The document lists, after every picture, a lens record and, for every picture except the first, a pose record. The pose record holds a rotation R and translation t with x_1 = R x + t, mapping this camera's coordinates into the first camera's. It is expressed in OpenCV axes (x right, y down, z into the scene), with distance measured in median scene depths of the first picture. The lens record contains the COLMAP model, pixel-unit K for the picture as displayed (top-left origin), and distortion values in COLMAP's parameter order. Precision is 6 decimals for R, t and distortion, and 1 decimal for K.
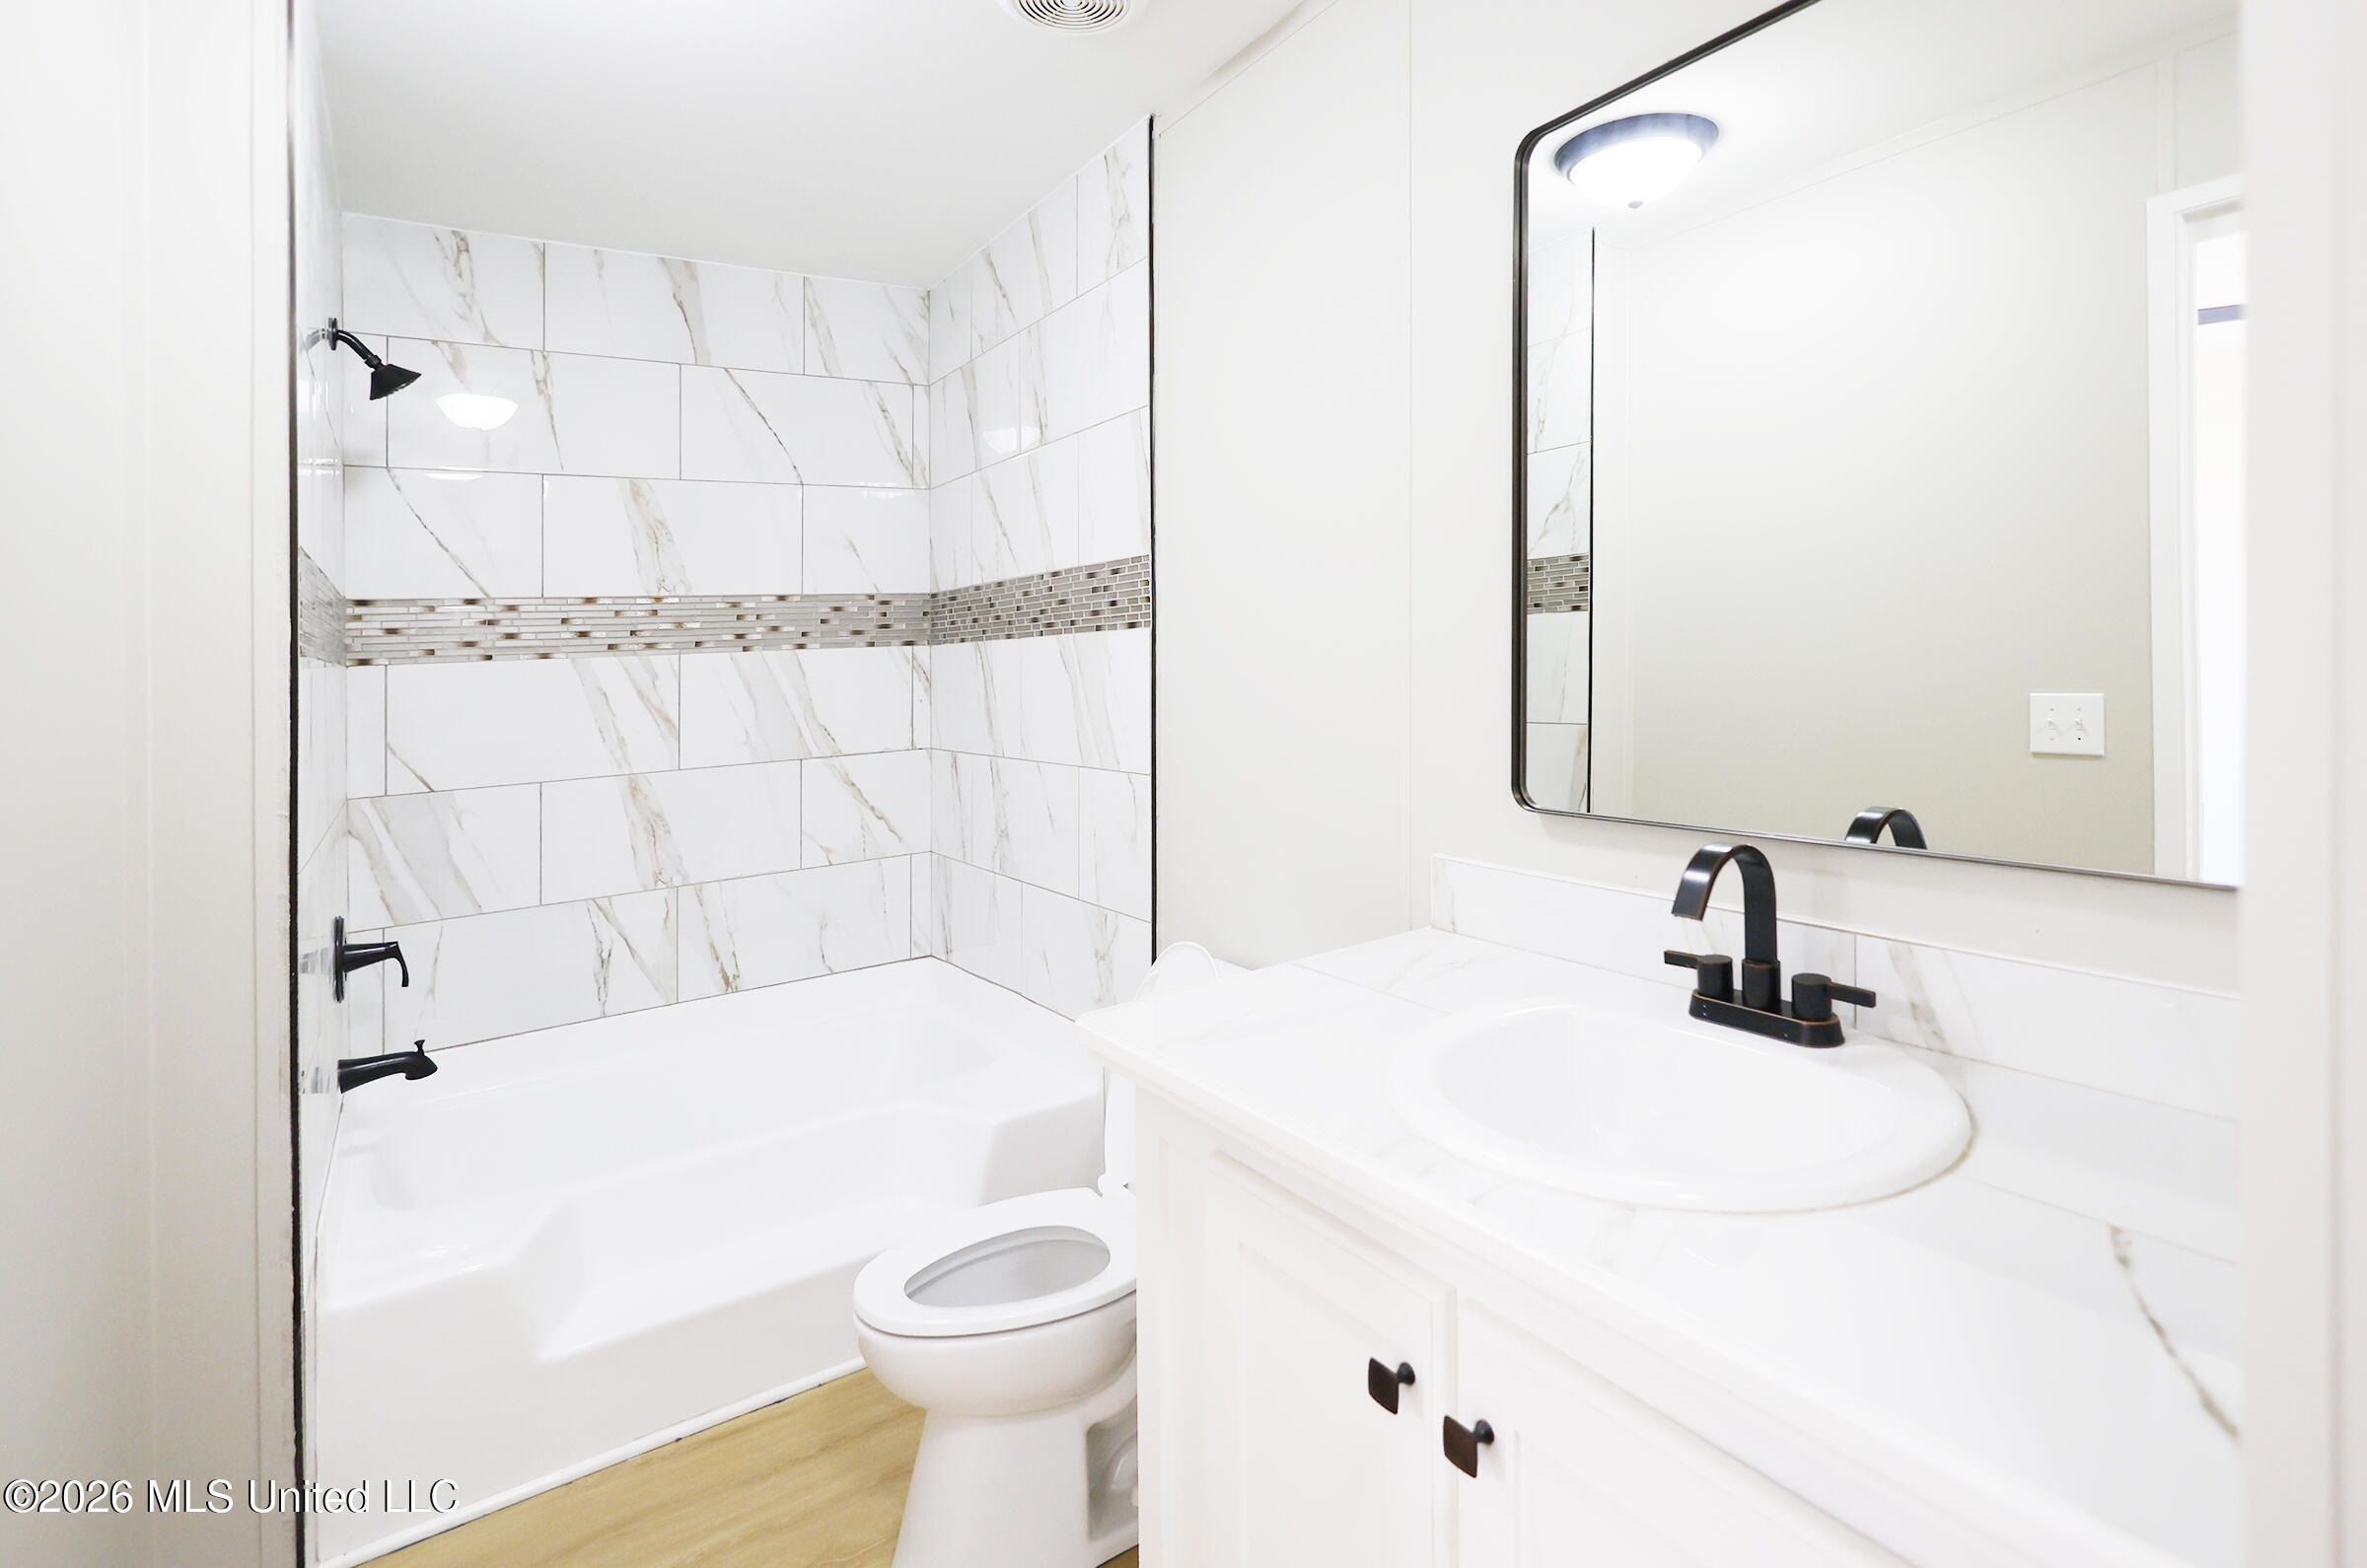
lens RADIAL K [[1104.2, 0, 1144.7], [0, 1104.2, 707.7], [0, 0, 1]] dist [0.000388, 0.000591]
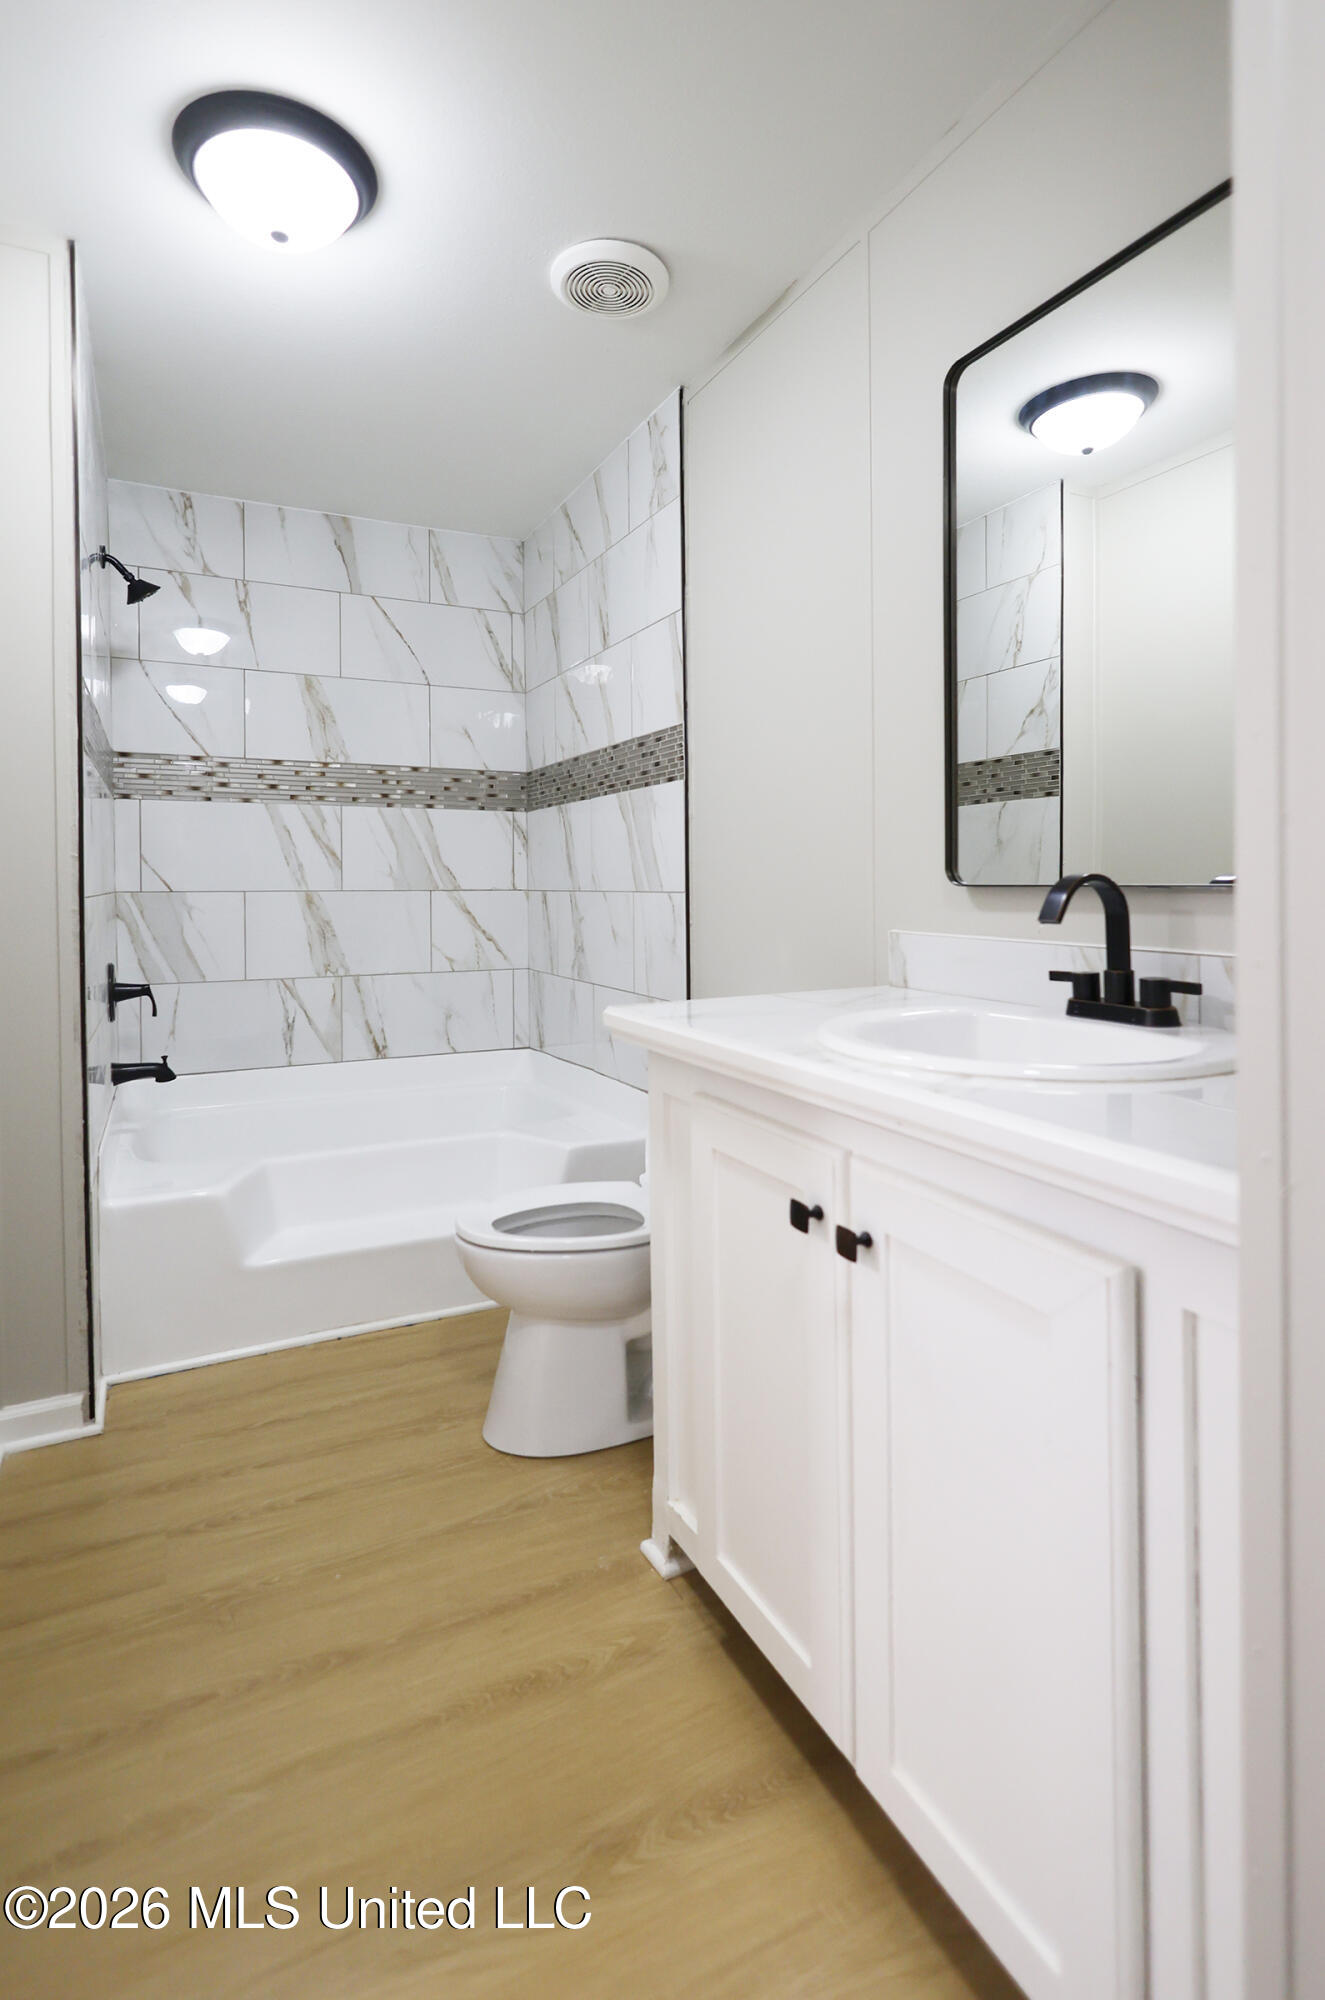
lens RADIAL K [[935.6, 0, 662.5], [0, 935.6, 1000.0], [0, 0, 1]] dist [-0.000191, 0.000011]
pose [[0.995121, -0.003012, -0.098613, 0.091134], [0.004101, 0.999933, 0.010852, 0.183419], [0.098573, -0.011204, 0.995067, -0.122791]]
